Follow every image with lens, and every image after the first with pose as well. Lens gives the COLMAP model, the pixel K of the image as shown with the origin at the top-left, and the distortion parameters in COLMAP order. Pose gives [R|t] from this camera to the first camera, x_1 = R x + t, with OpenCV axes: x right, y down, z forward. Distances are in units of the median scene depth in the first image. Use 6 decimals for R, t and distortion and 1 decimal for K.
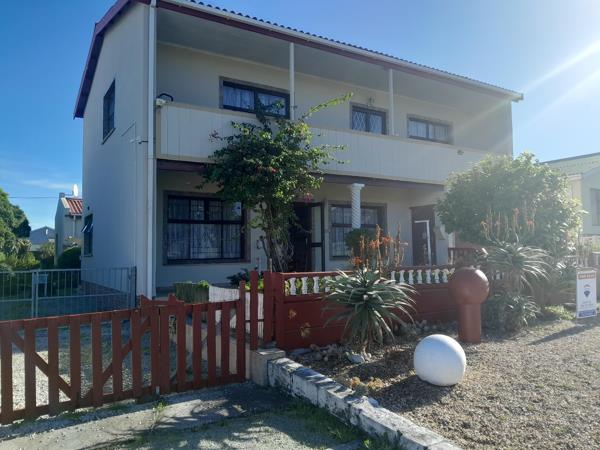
lens RADIAL K [[465.1, 0, 303.1], [0, 465.1, 220.8], [0, 0, 1]] dist [0.083807, -0.182778]
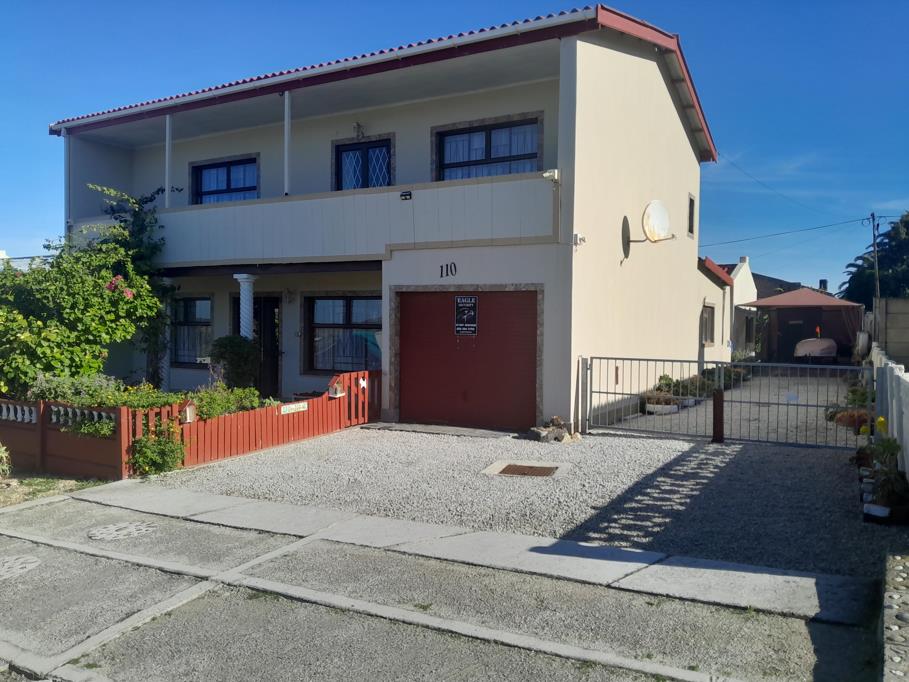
lens RADIAL K [[708.3, 0, 457.0], [0, 708.3, 337.4], [0, 0, 1]] dist [0.061038, -0.130294]
pose [[0.457700, 0.040379, -0.888189, 1.305602], [0.036084, 0.997301, 0.063935, -0.041658], [0.888374, -0.061313, 0.455008, 0.813235]]
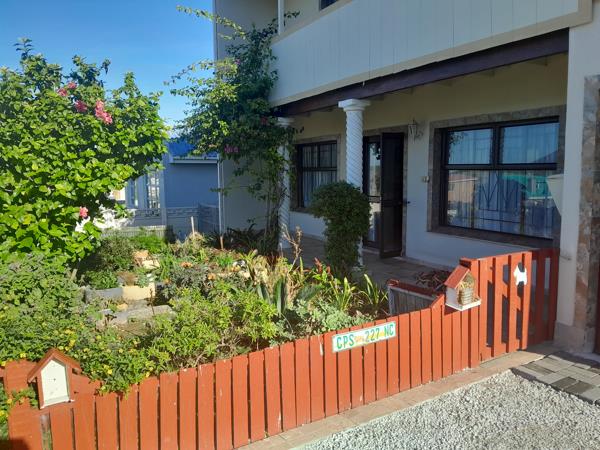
lens RADIAL K [[467.5, 0, 301.7], [0, 467.5, 222.6], [0, 0, 1]] dist [0.061038, -0.130294]
pose [[-0.074399, 0.128513, -0.988913, 0.712376], [0.070763, 0.989842, 0.123310, -0.009386], [0.994715, -0.060804, -0.082737, 1.016409]]
